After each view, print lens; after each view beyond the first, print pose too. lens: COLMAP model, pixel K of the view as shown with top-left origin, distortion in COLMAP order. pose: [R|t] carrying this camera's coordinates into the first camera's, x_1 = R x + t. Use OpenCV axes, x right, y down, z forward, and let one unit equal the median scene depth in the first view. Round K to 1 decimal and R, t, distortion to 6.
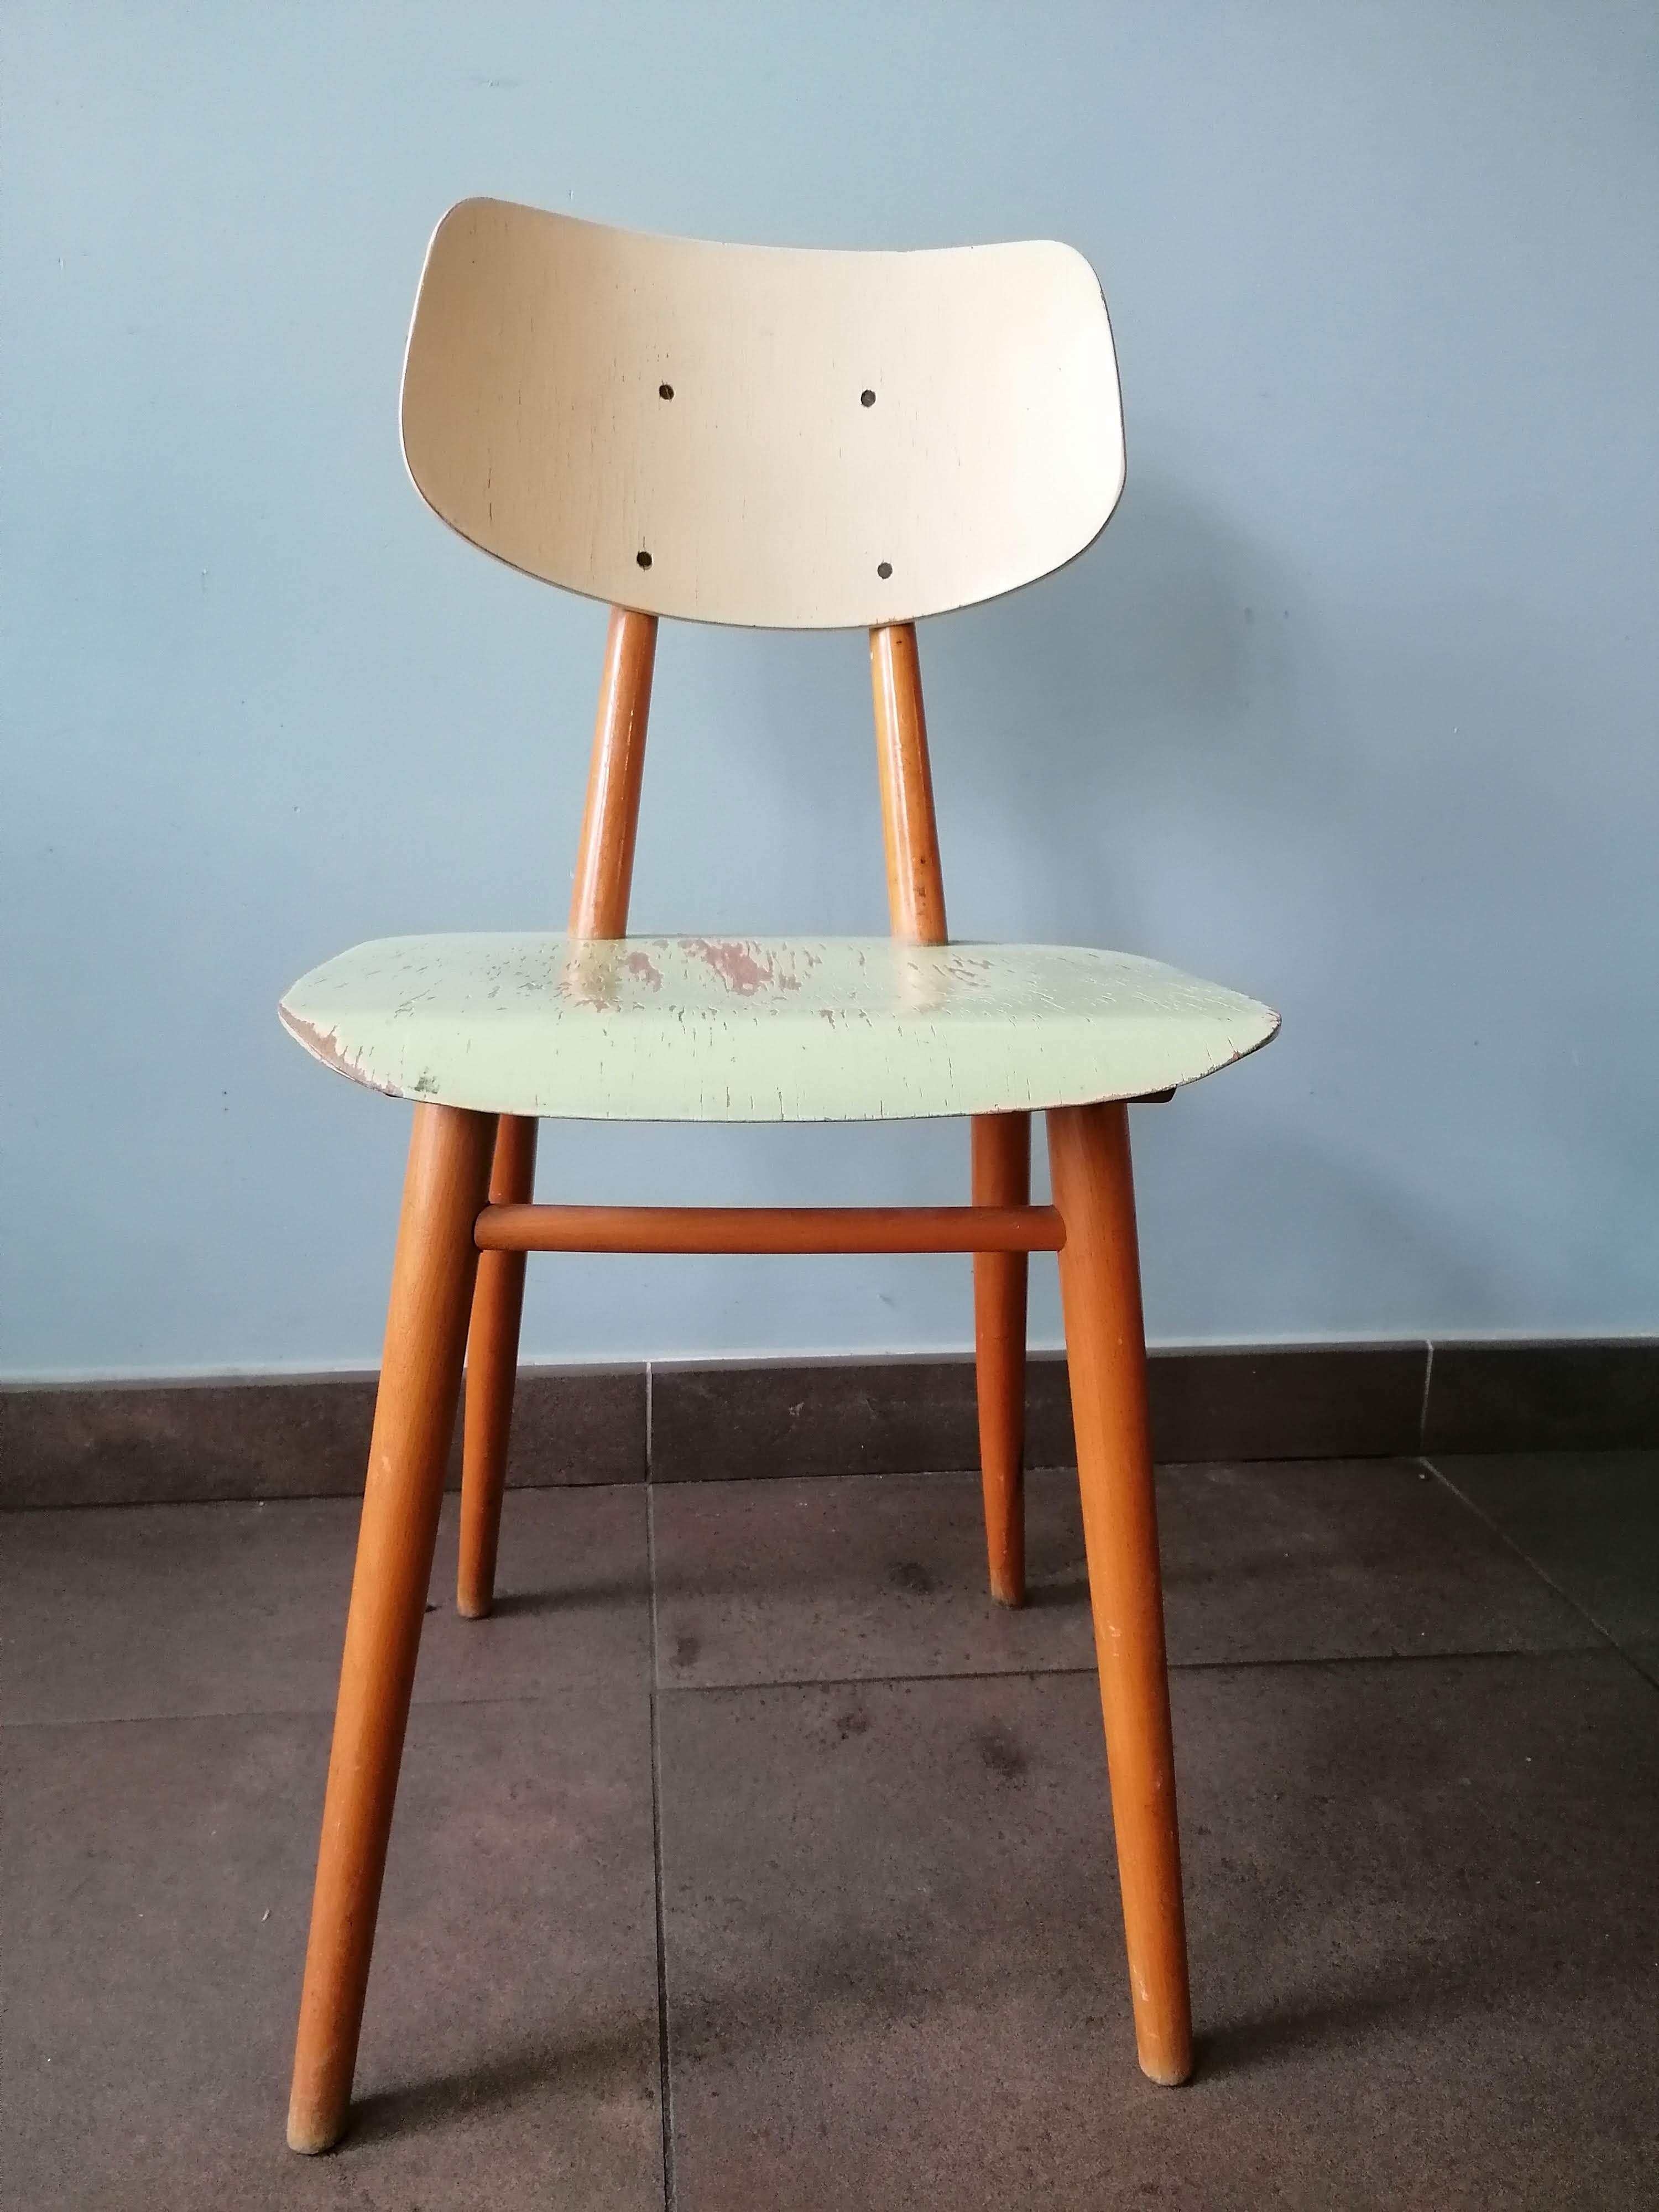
lens RADIAL K [[1679.6, 0, 829.5], [0, 1679.6, 1106.0], [0, 0, 1]] dist [0.099876, -0.129746]
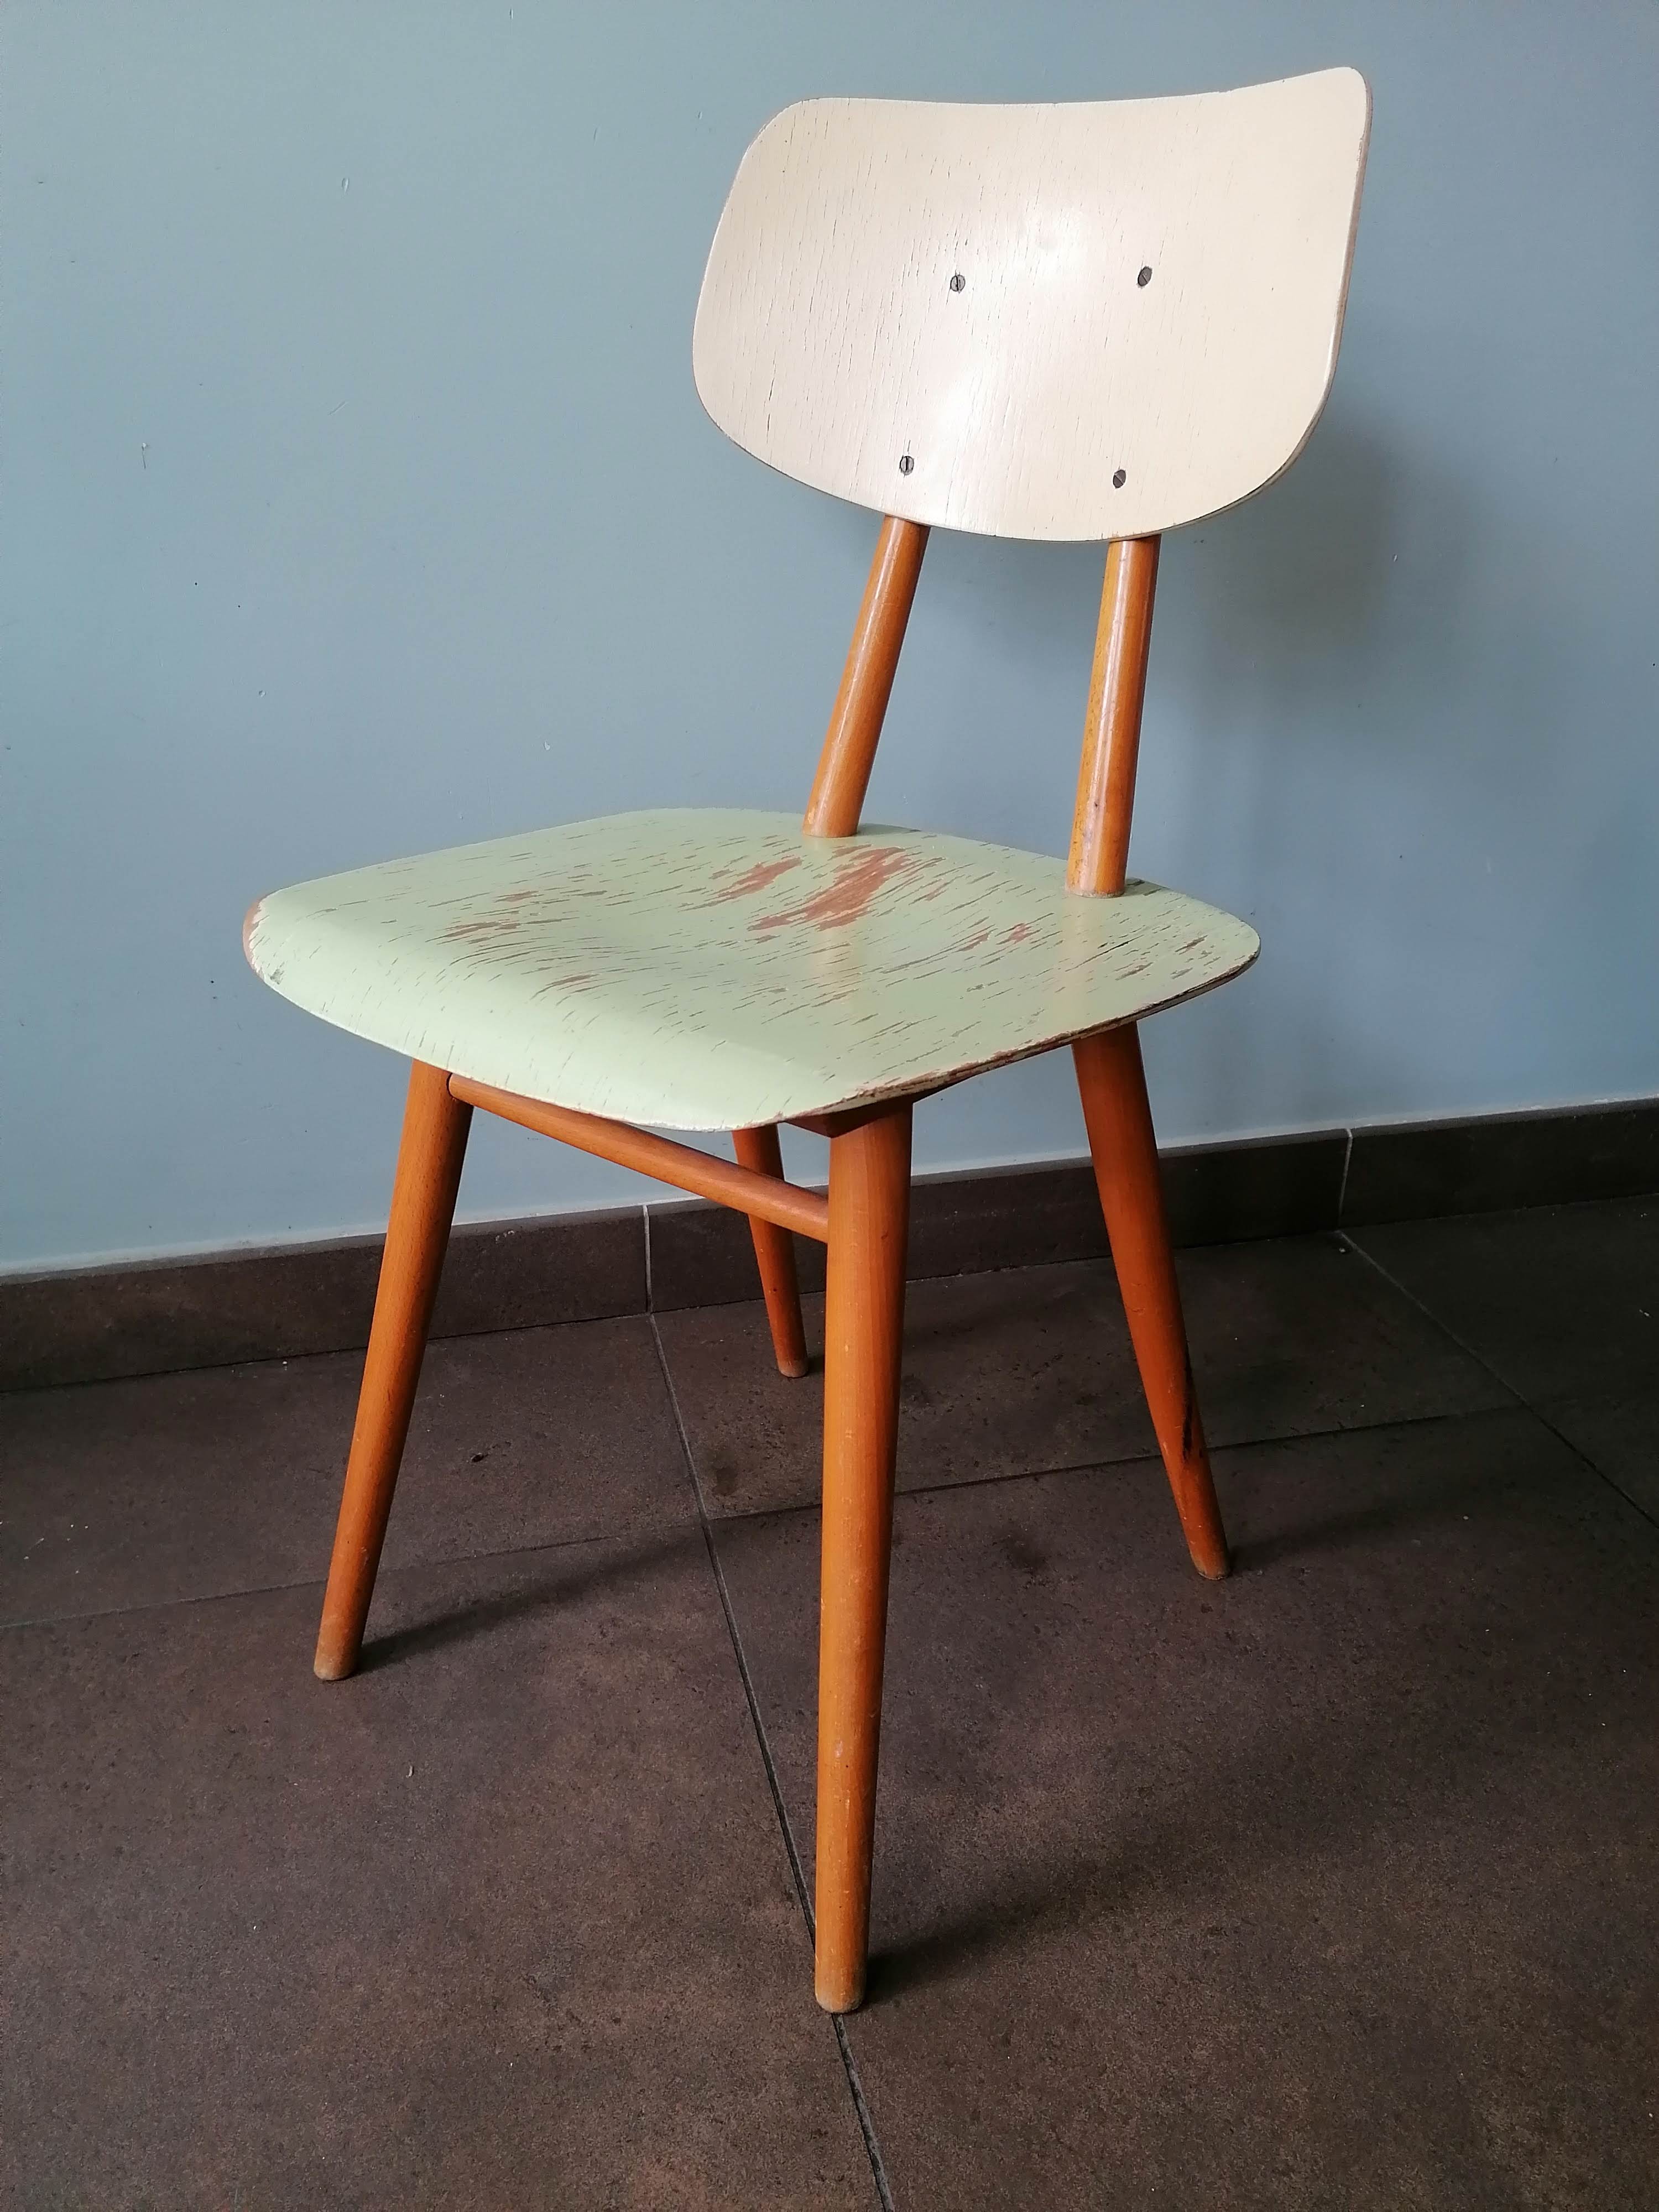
lens RADIAL K [[1671.7, 0, 829.5], [0, 1671.7, 1106.0], [0, 0, 1]] dist [0.106676, -0.139209]
pose [[0.992834, -0.062840, 0.101649, -0.118287], [0.042868, 0.981250, 0.187914, -0.125607], [-0.111552, -0.182210, 0.976911, -0.031561]]
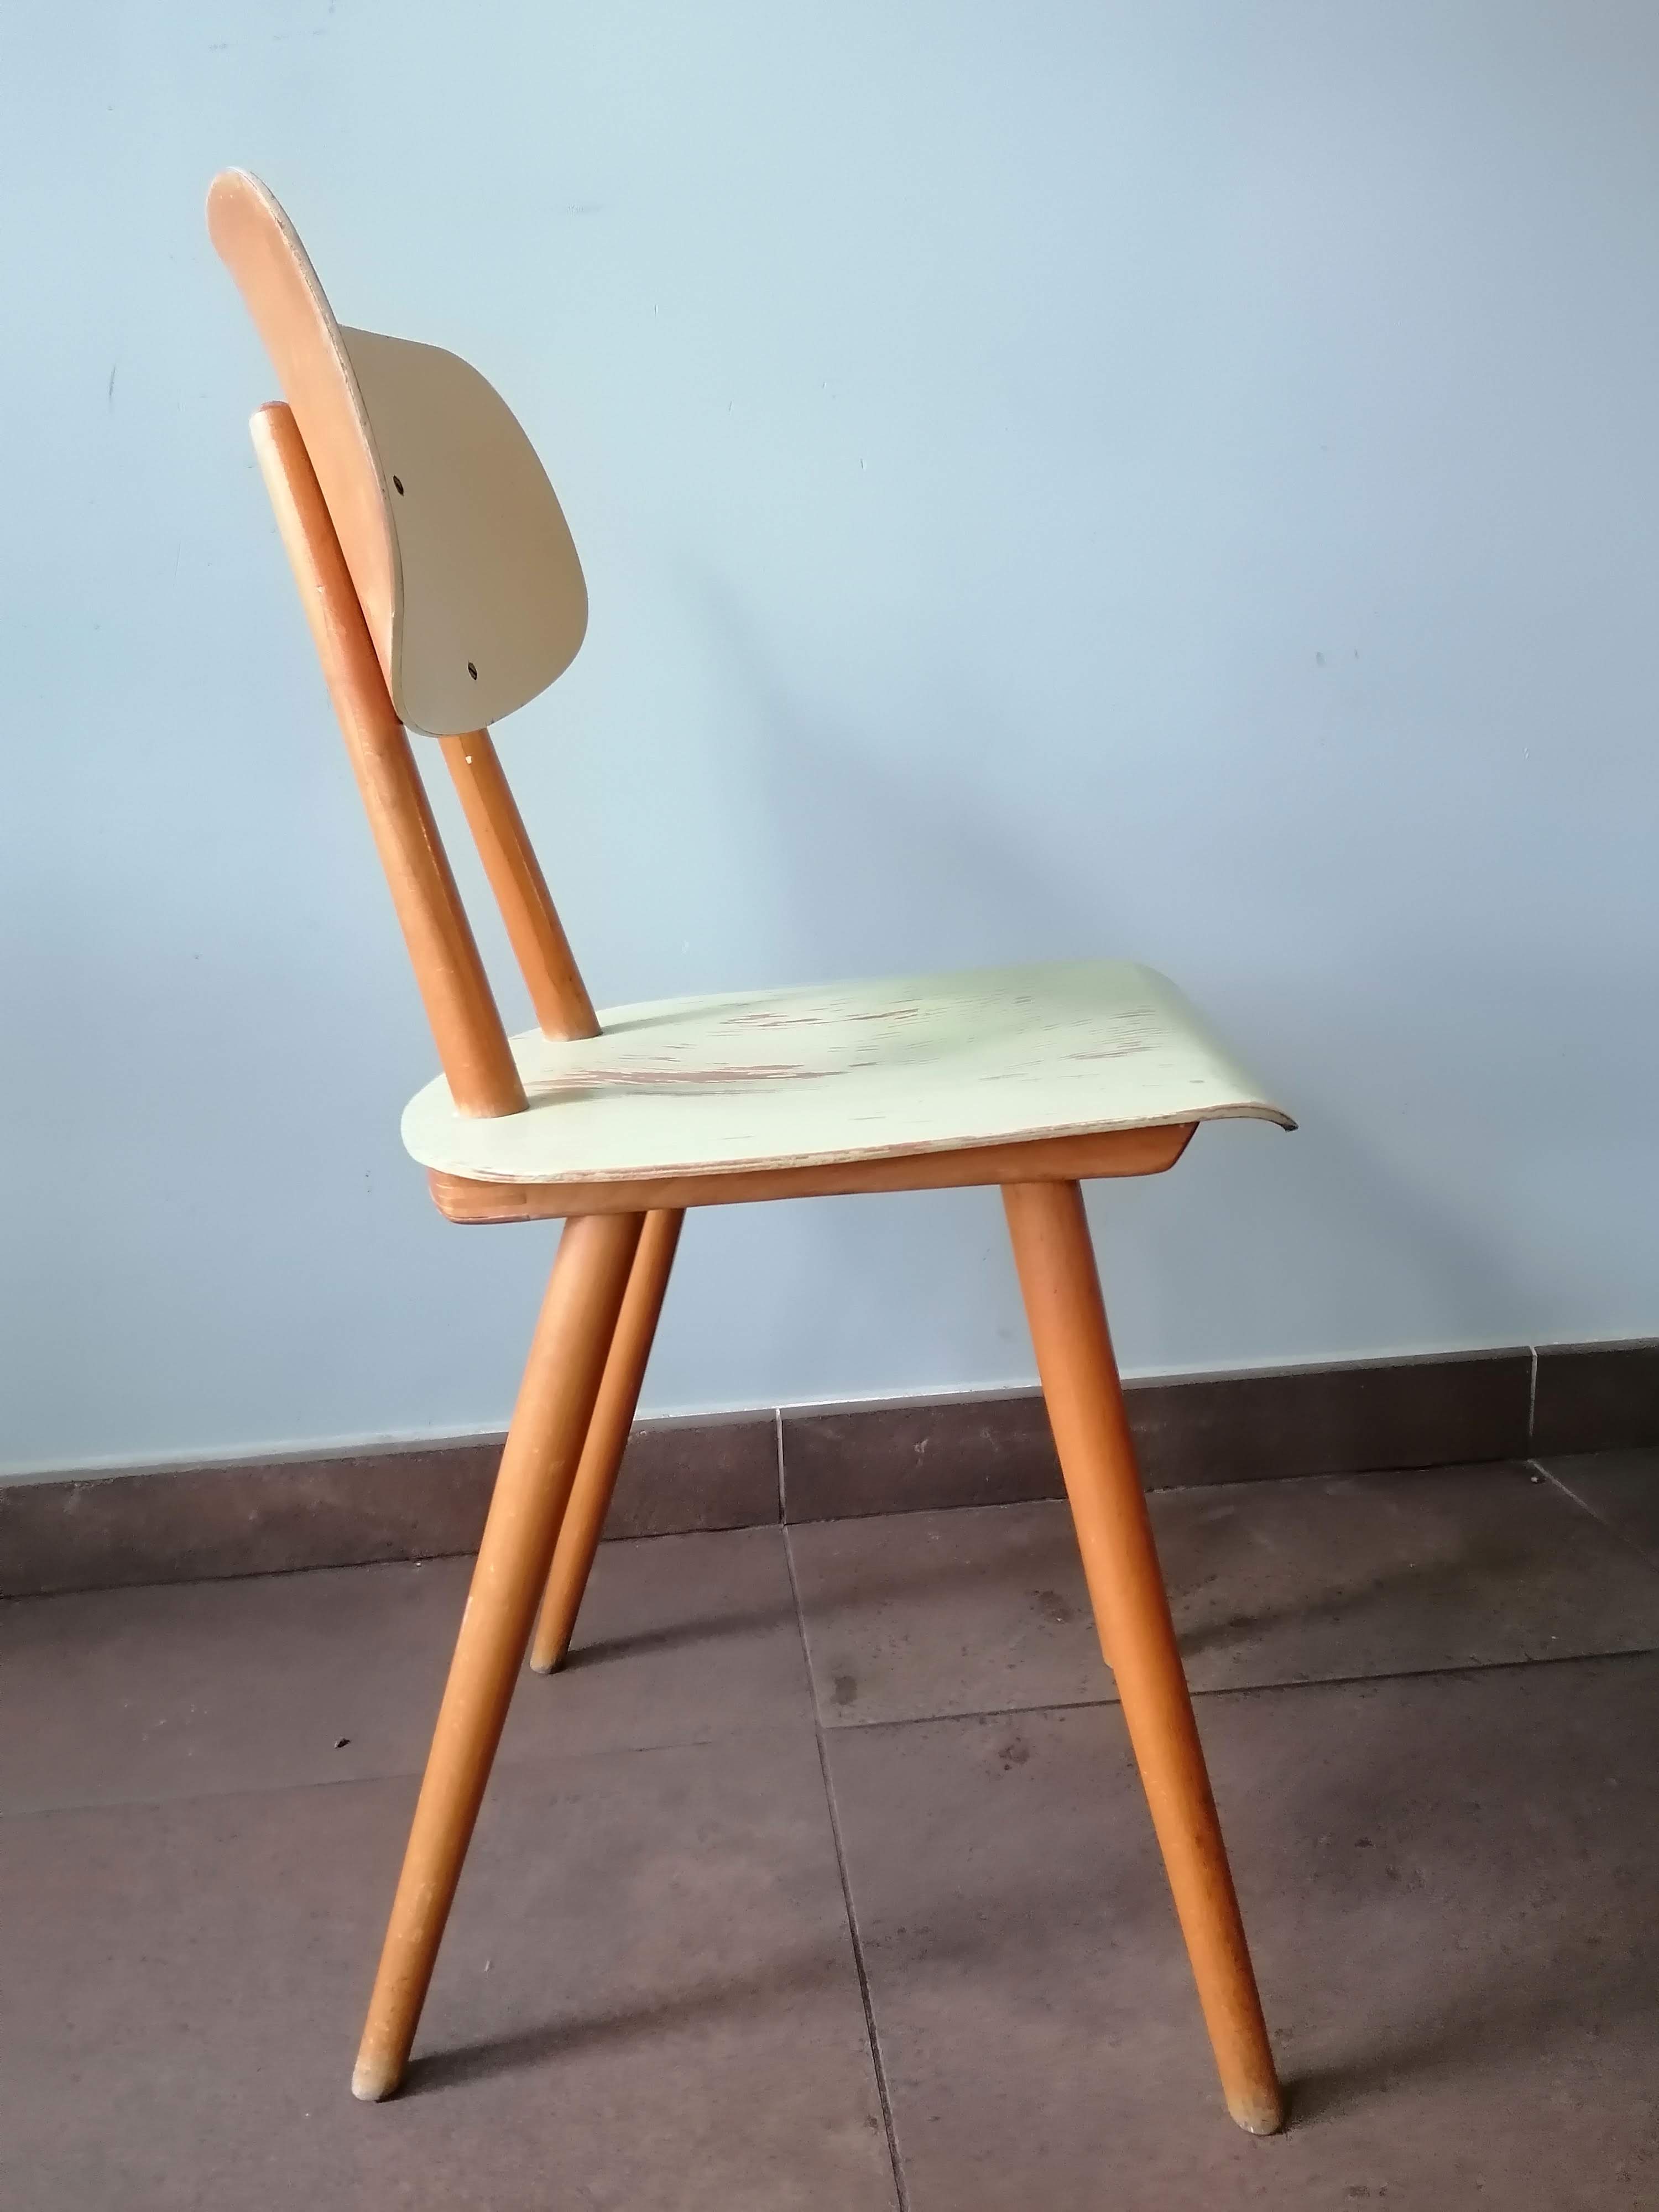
lens RADIAL K [[1678.2, 0, 829.2], [0, 1678.2, 1097.6], [0, 0, 1]] dist [0.095438, -0.109781]
pose [[0.998172, -0.056967, -0.020210, -0.054528], [0.056810, 0.998351, -0.008222, -0.036078], [0.020645, 0.007059, 0.999762, -0.048569]]
